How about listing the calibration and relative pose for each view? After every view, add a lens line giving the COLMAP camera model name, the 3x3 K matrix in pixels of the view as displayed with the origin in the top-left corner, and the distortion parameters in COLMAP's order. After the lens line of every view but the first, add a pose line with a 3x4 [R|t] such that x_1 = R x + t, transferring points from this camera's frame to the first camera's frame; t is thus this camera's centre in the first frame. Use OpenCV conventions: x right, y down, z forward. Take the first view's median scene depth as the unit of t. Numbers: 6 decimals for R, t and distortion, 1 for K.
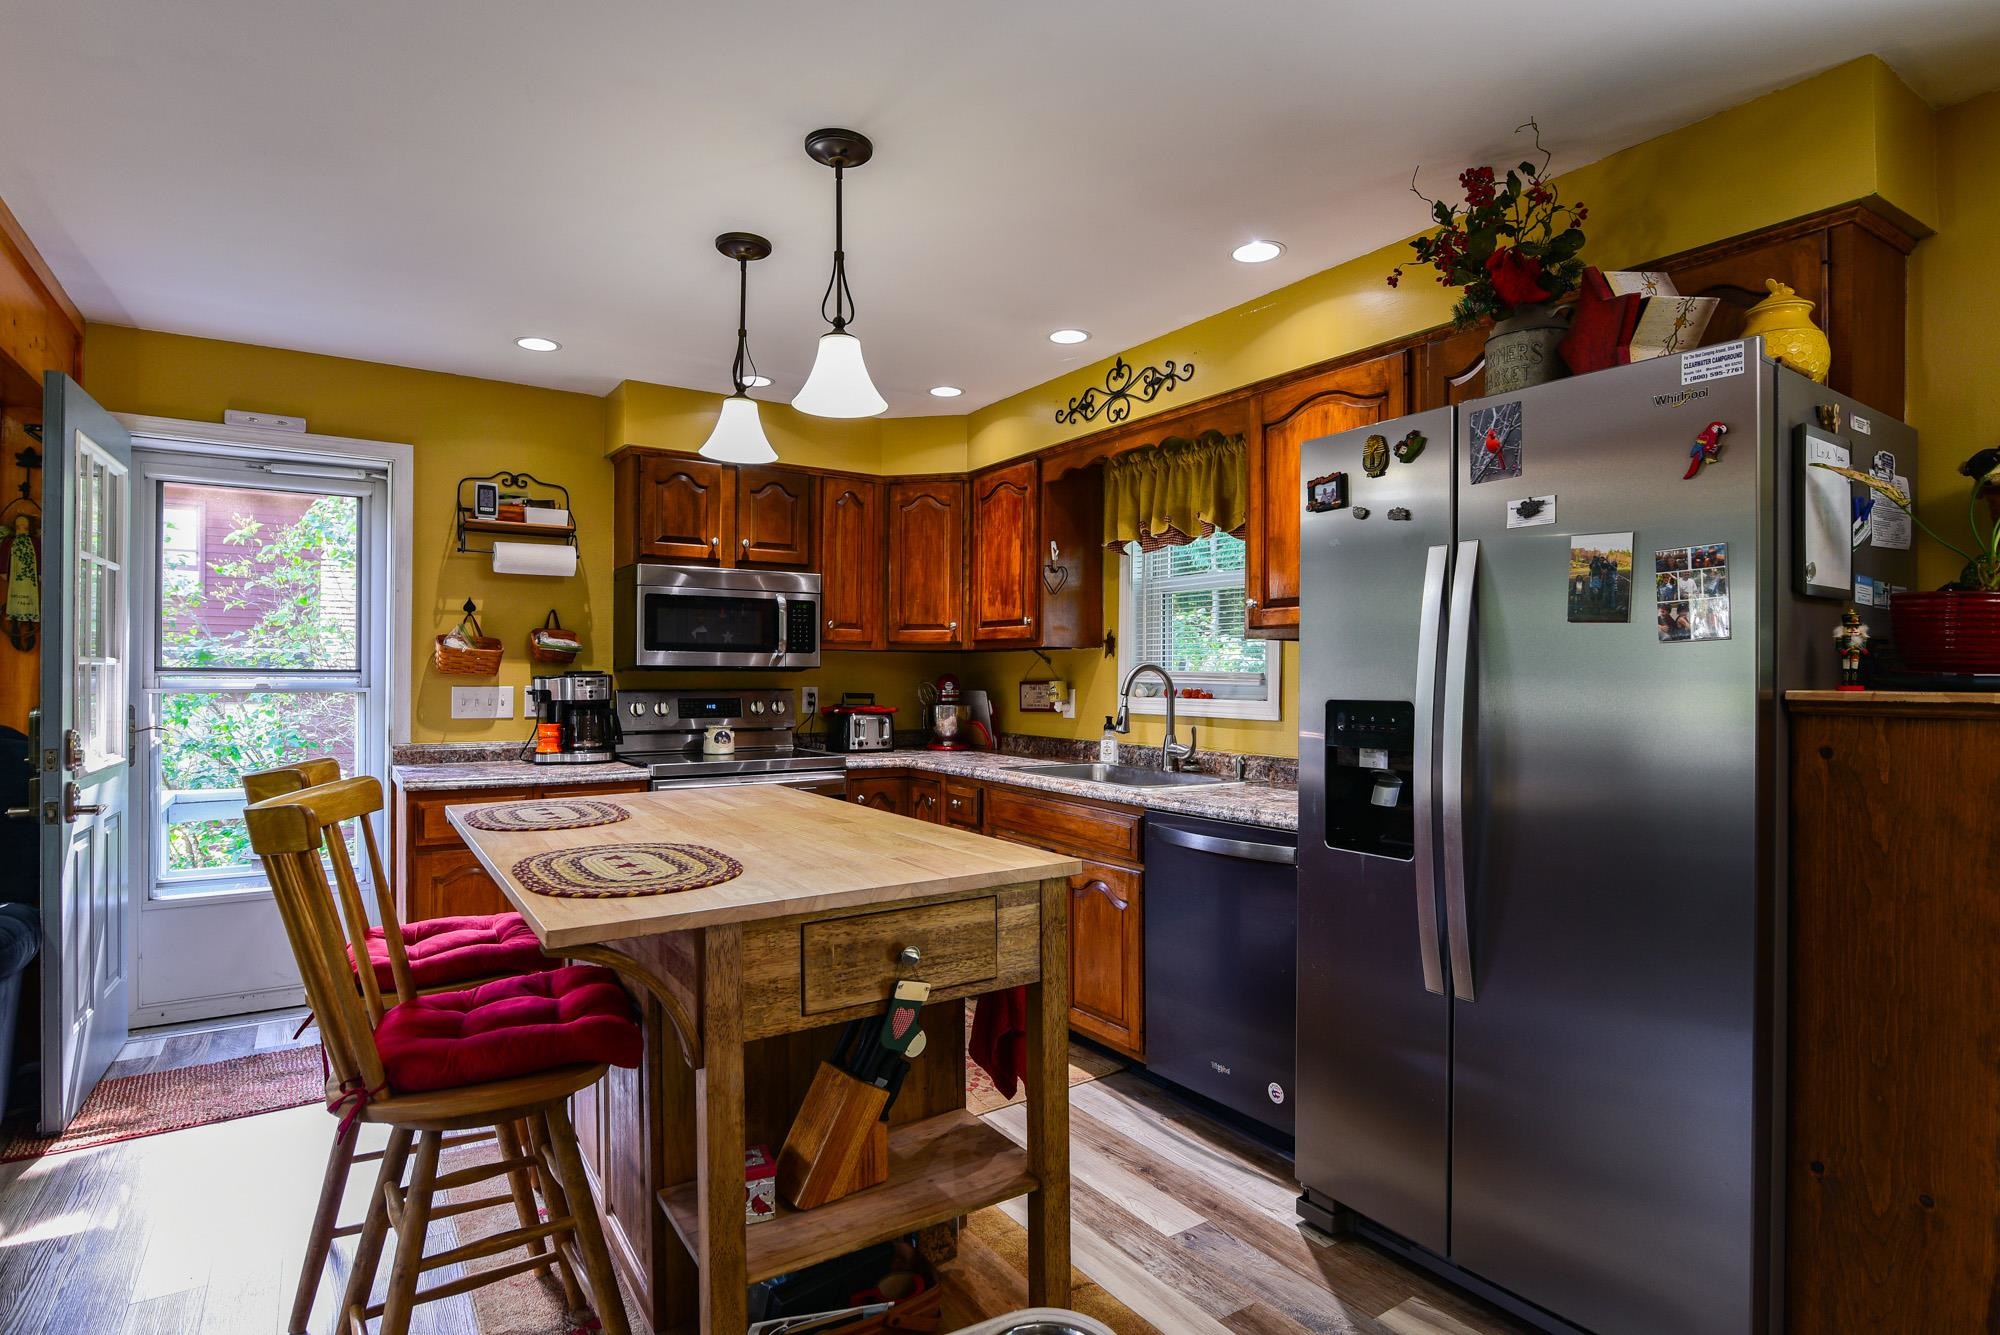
lens RADIAL K [[1044.3, 0, 1000.0], [0, 1044.3, 667.5], [0, 0, 1]] dist [-0.026174, -0.000244]
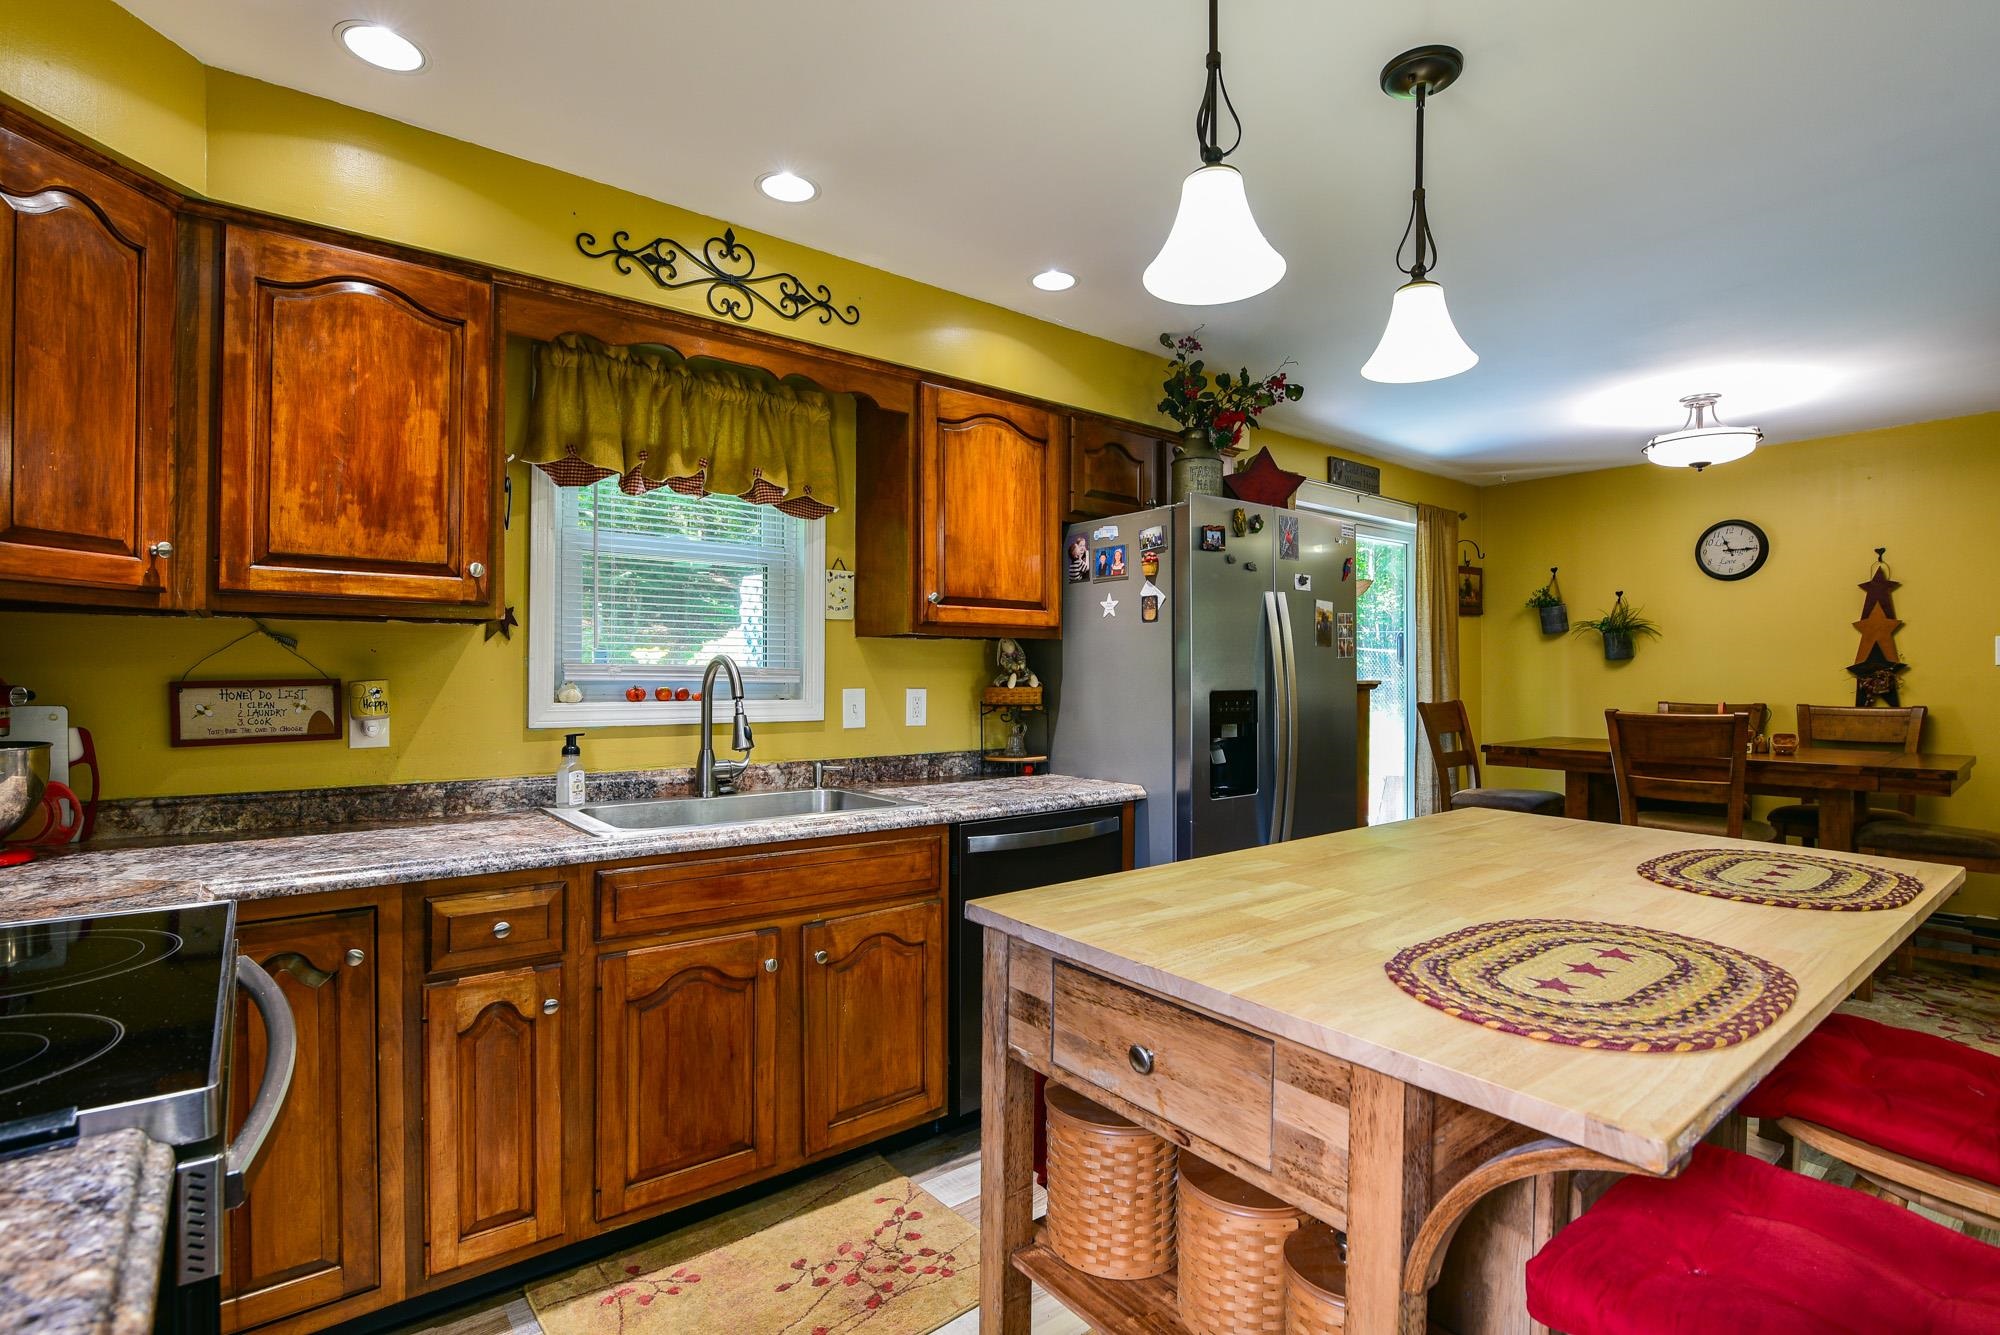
lens RADIAL K [[1018.5, 0, 1000.0], [0, 1018.5, 667.5], [0, 0, 1]] dist [-0.000507, 0.000187]
pose [[-0.123919, 0.004250, 0.992283, -0.556070], [-0.011462, 0.999918, -0.005714, 0.006353], [-0.992226, -0.012081, -0.123860, 0.826341]]
